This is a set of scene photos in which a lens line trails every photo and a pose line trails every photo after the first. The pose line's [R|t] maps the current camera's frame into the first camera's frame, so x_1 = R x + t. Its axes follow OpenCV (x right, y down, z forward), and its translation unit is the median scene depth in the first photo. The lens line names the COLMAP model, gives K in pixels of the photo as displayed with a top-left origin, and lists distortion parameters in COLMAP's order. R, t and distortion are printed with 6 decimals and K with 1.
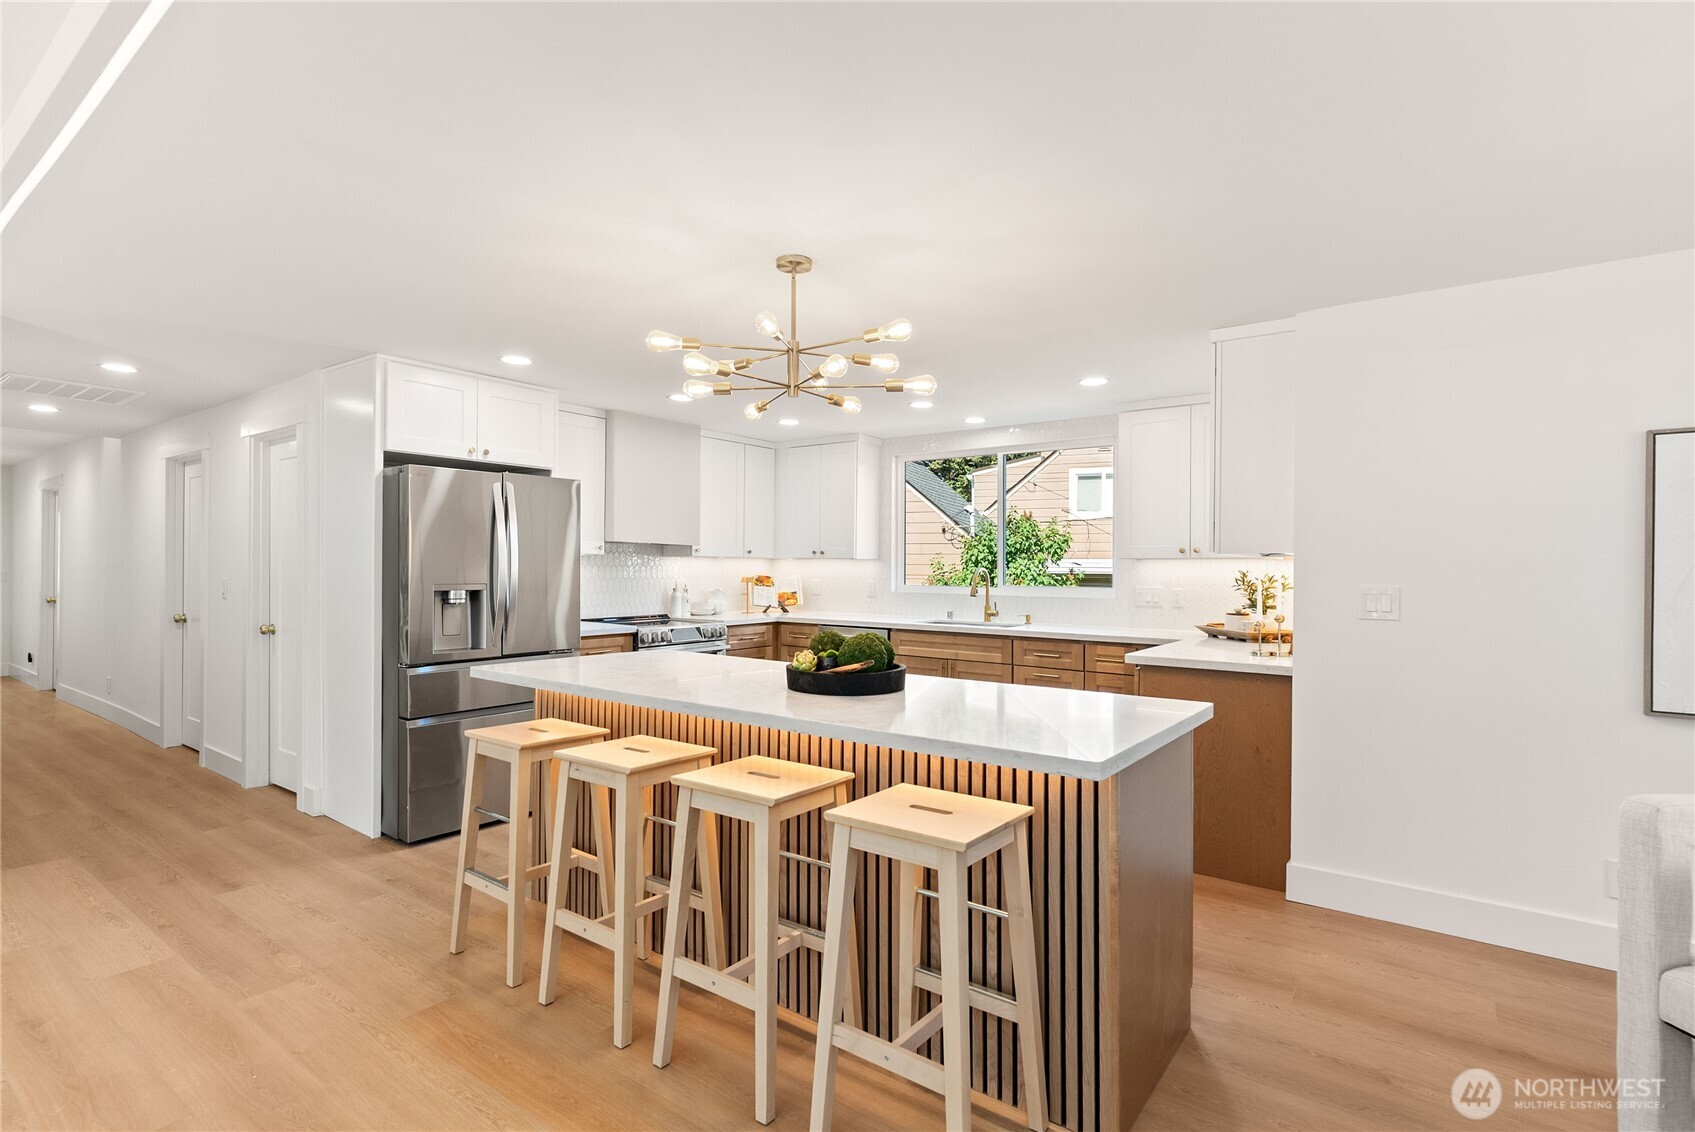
lens RADIAL K [[810.8, 0, 847.1], [0, 810.8, 565.1], [0, 0, 1]] dist [0.004462, -0.000414]
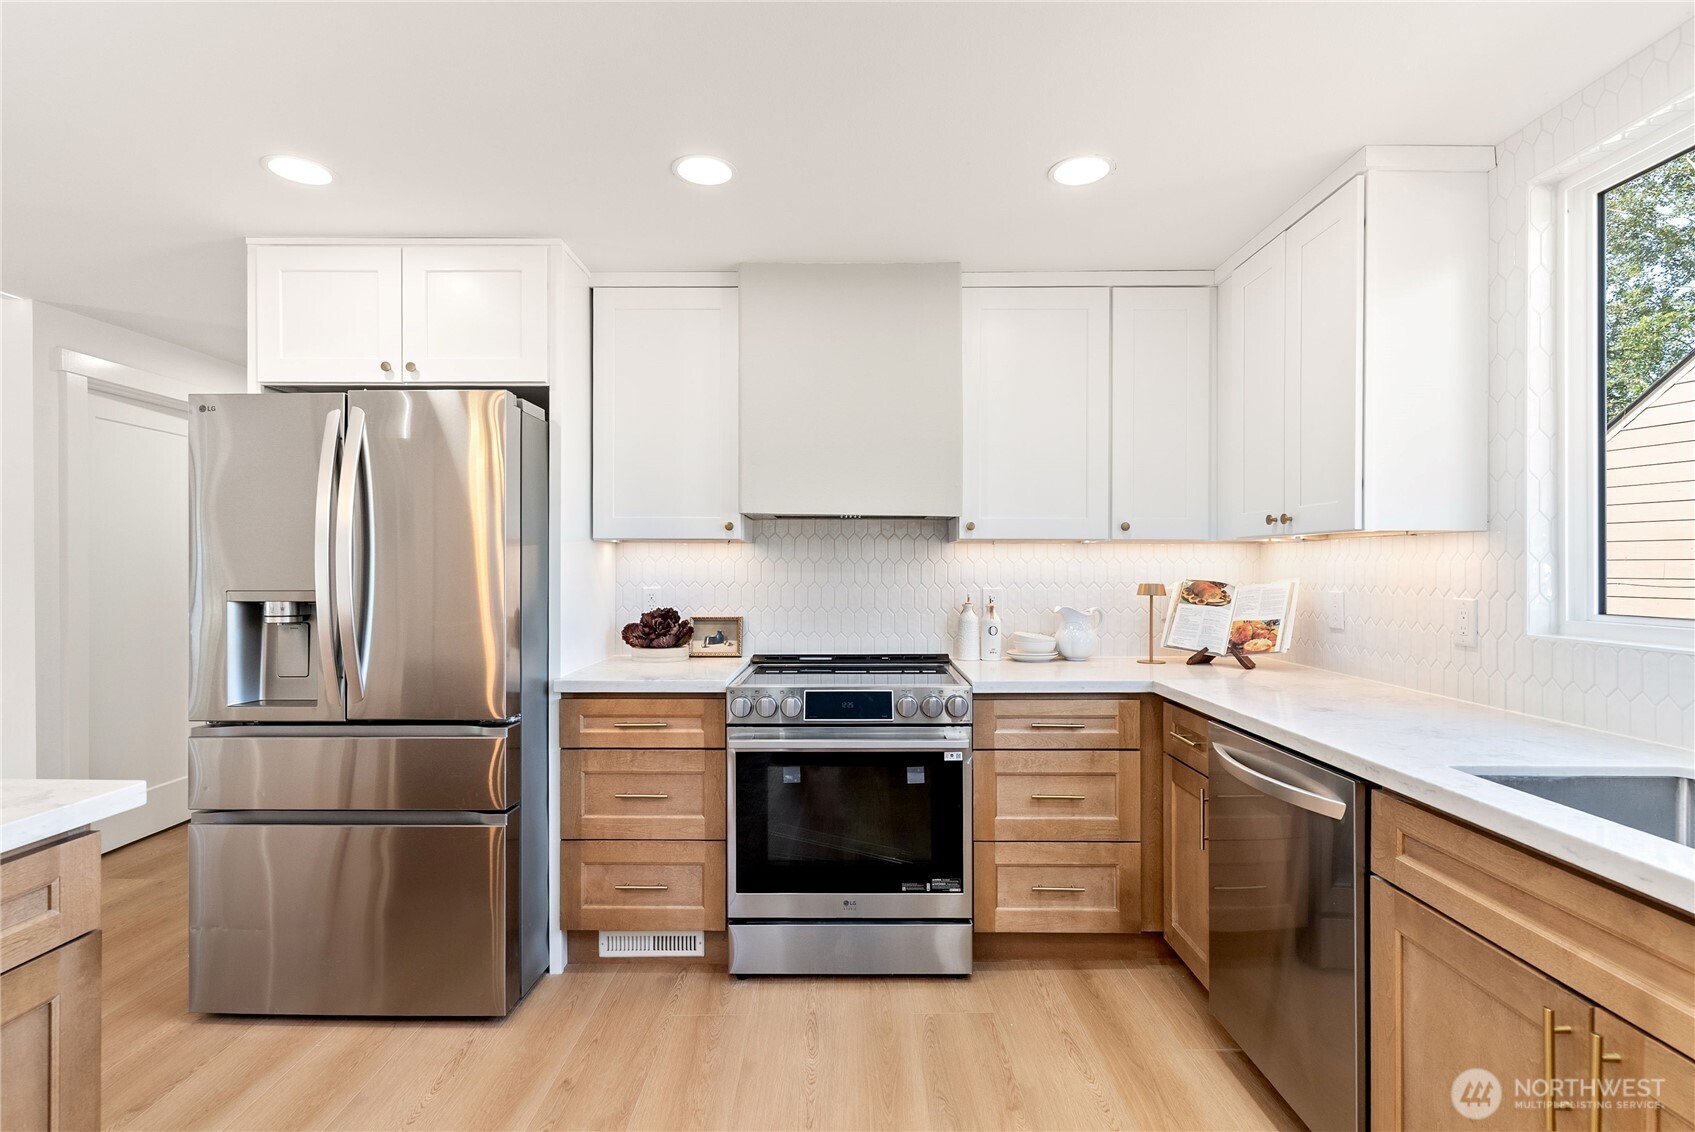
lens RADIAL K [[810.8, 0, 857.5], [0, 810.8, 573.5], [0, 0, 1]] dist [0.004462, -0.000414]
pose [[0.598020, -0.002523, -0.801477, 0.197984], [0.004973, 0.999987, 0.000563, 0.010718], [0.801465, -0.004323, 0.598025, 0.821487]]
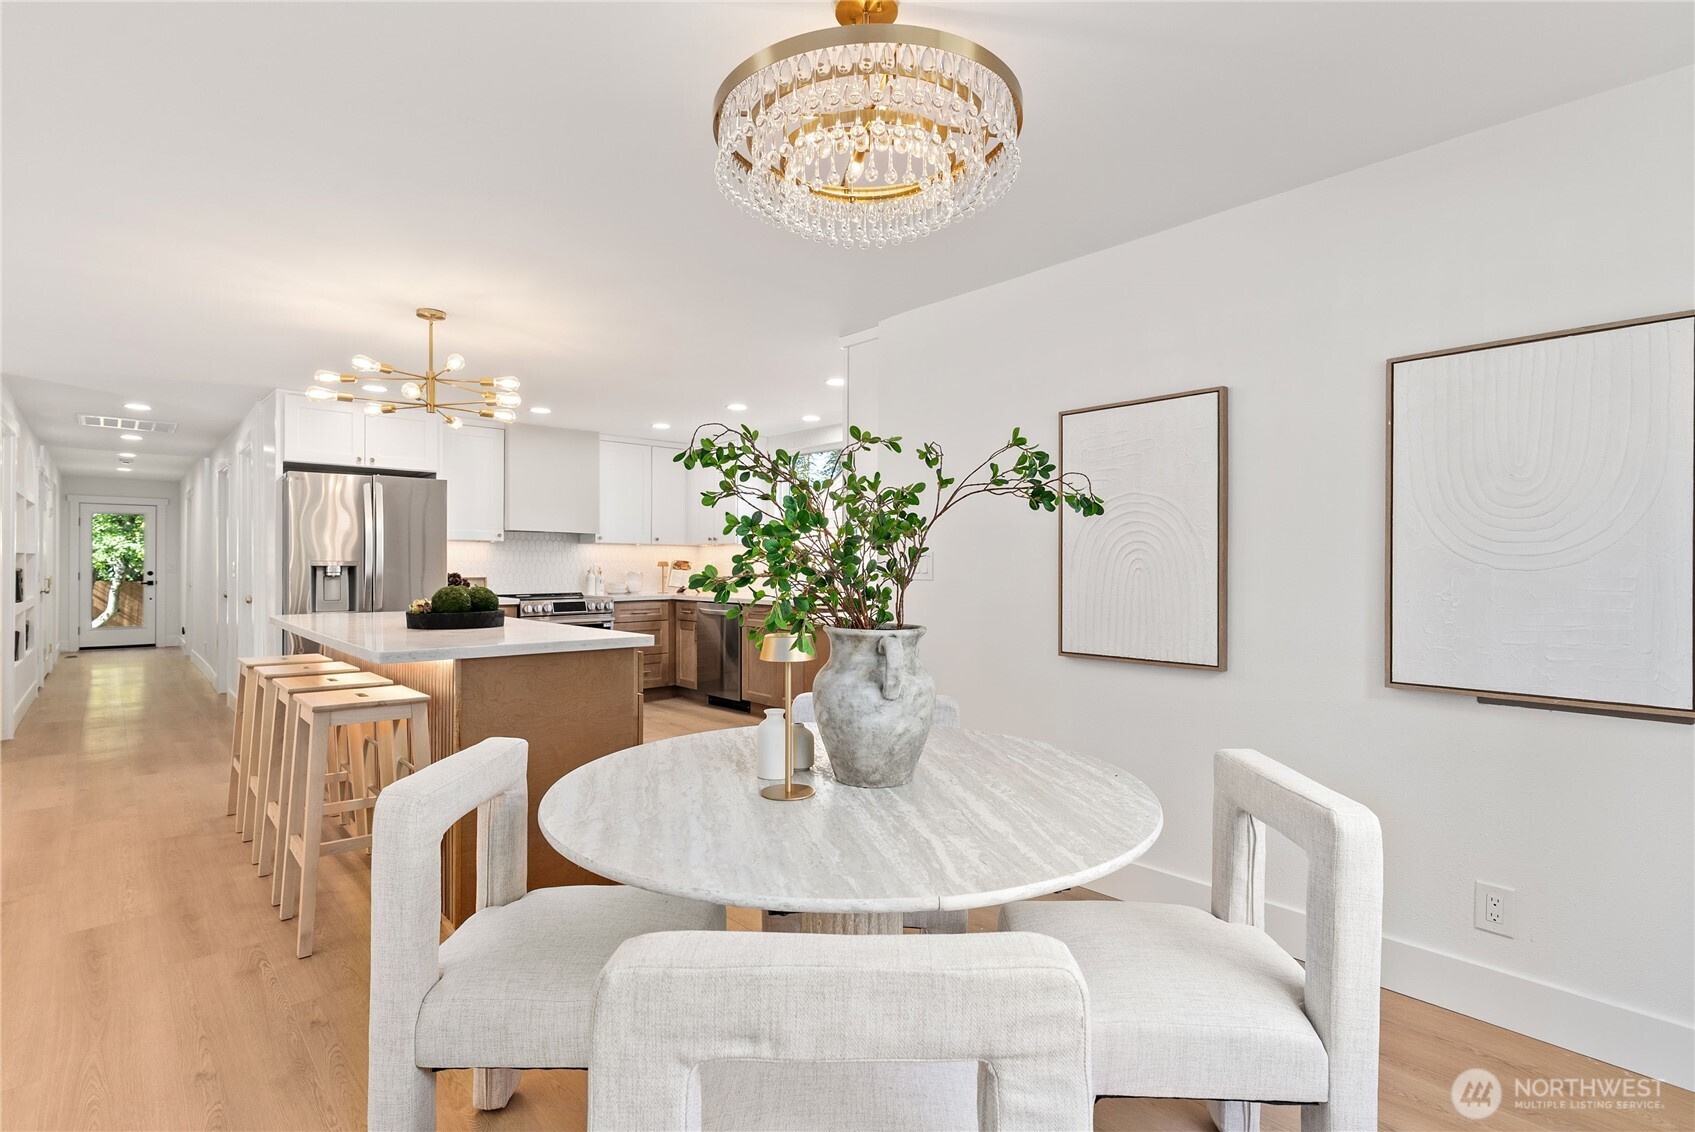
lens RADIAL K [[810.8, 0, 848.1], [0, 810.8, 564.6], [0, 0, 1]] dist [0.004462, -0.000414]
pose [[0.981307, -0.005879, -0.192358, 0.491634], [0.006017, 0.999982, 0.000134, 0.027981], [0.192354, -0.001289, 0.981325, -0.108088]]
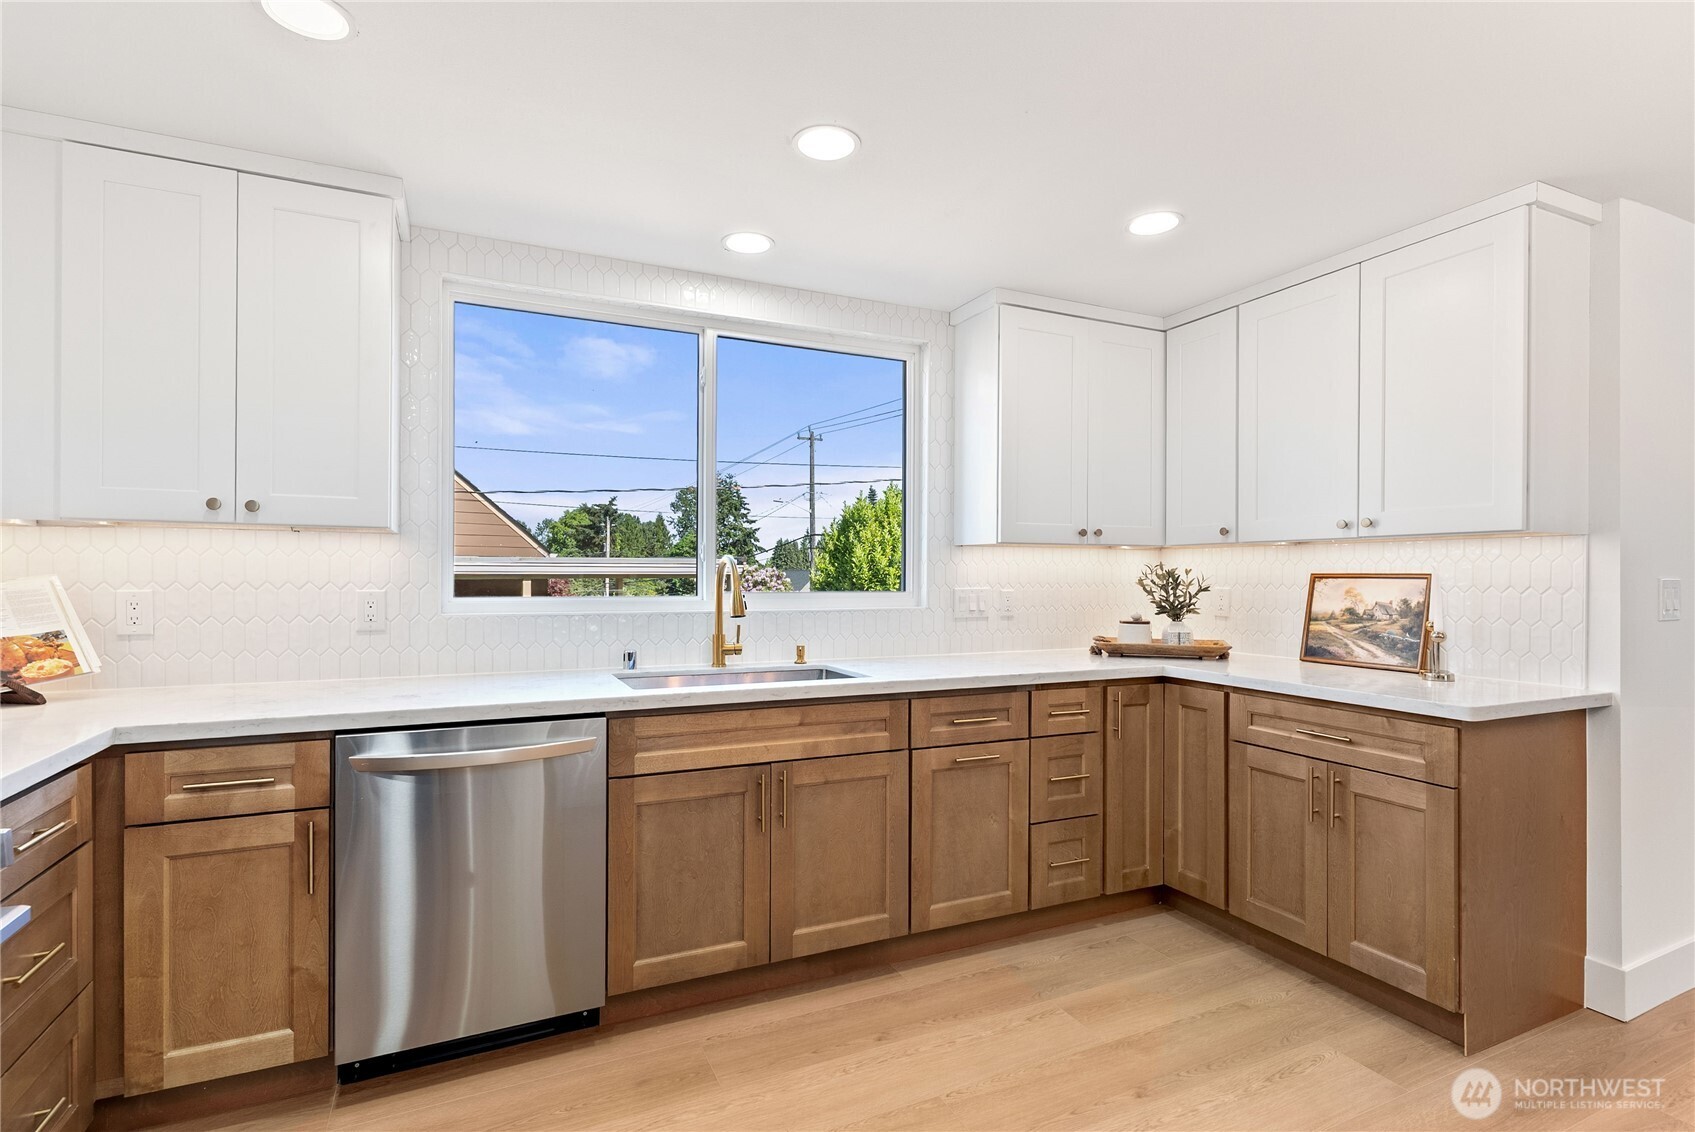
lens RADIAL K [[810.8, 0, 849.4], [0, 810.8, 574.1], [0, 0, 1]] dist [0.004462, -0.000414]
pose [[0.475760, -0.007335, 0.879545, -0.269445], [-0.003696, 0.999940, 0.010338, 0.009649], [-0.879568, -0.008170, 0.475704, 0.839423]]
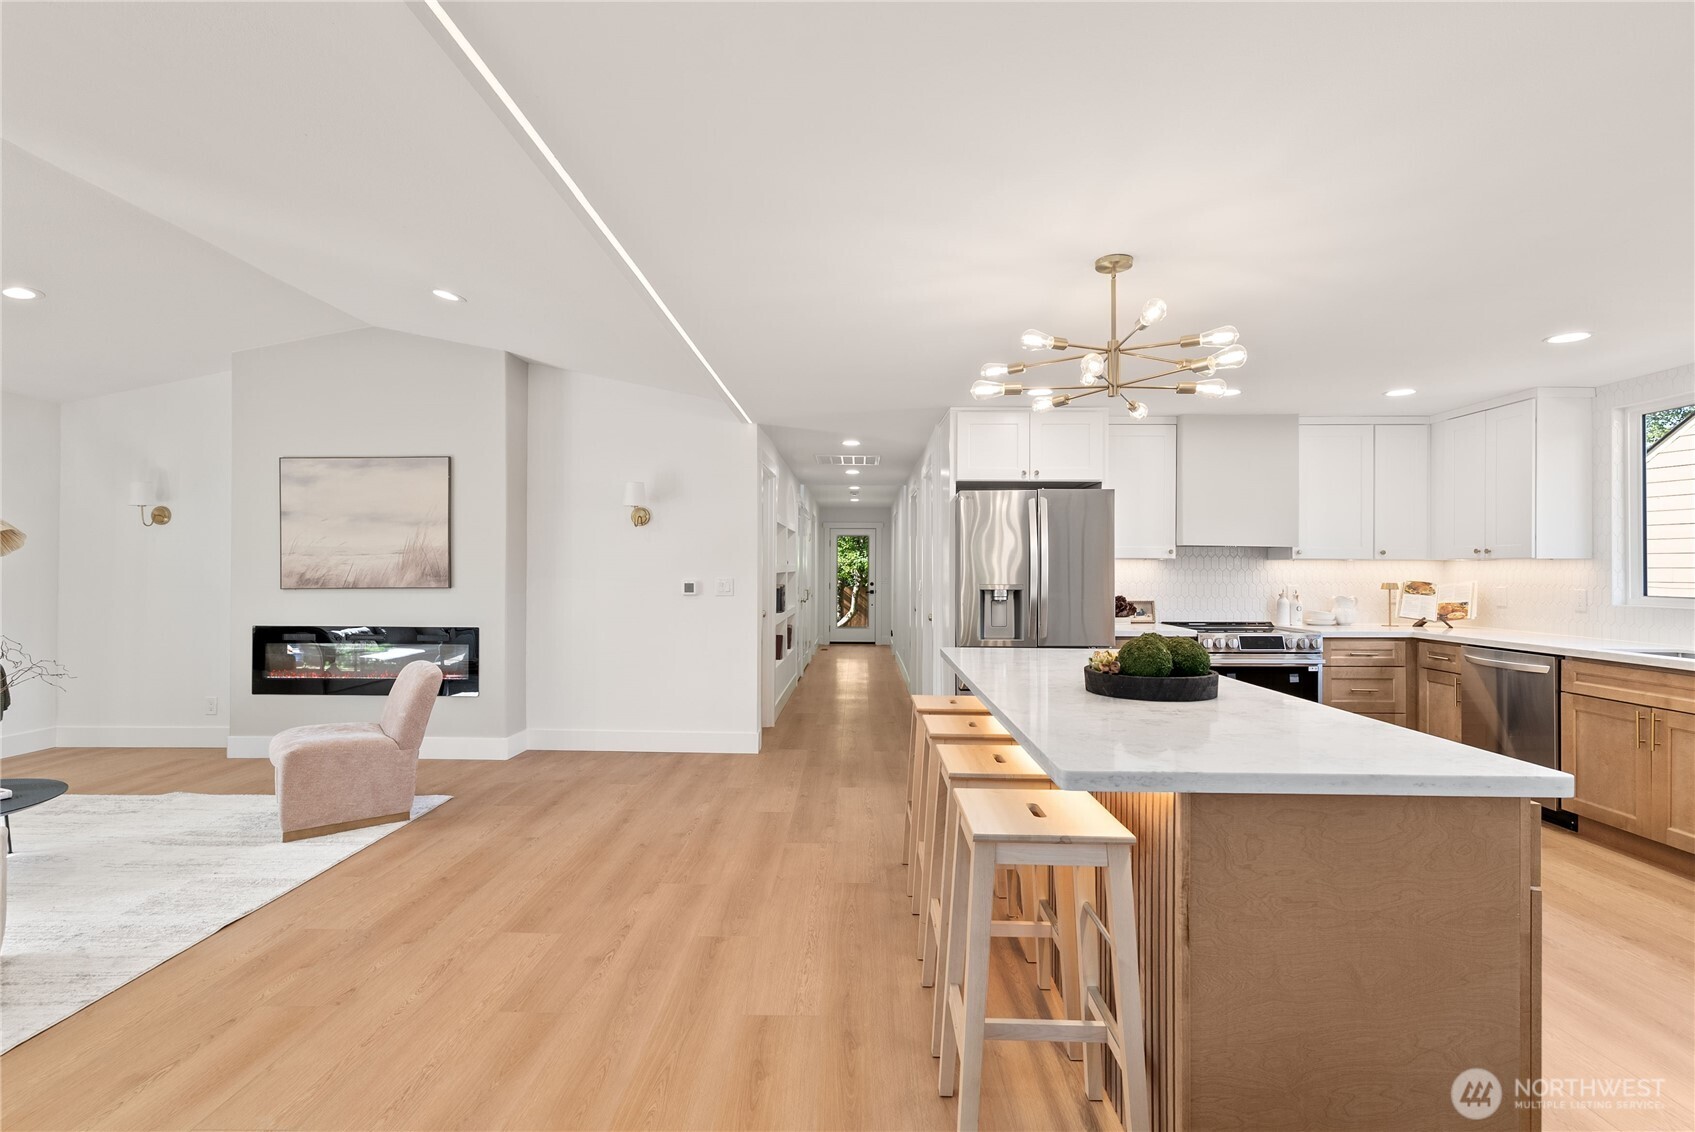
lens RADIAL K [[810.8, 0, 851.8], [0, 810.8, 570.2], [0, 0, 1]] dist [0.004462, -0.000414]
pose [[0.590418, -0.006208, -0.807074, 0.309558], [0.002648, 0.999980, -0.005754, 0.006653], [0.807093, 0.001260, 0.590423, 0.084215]]
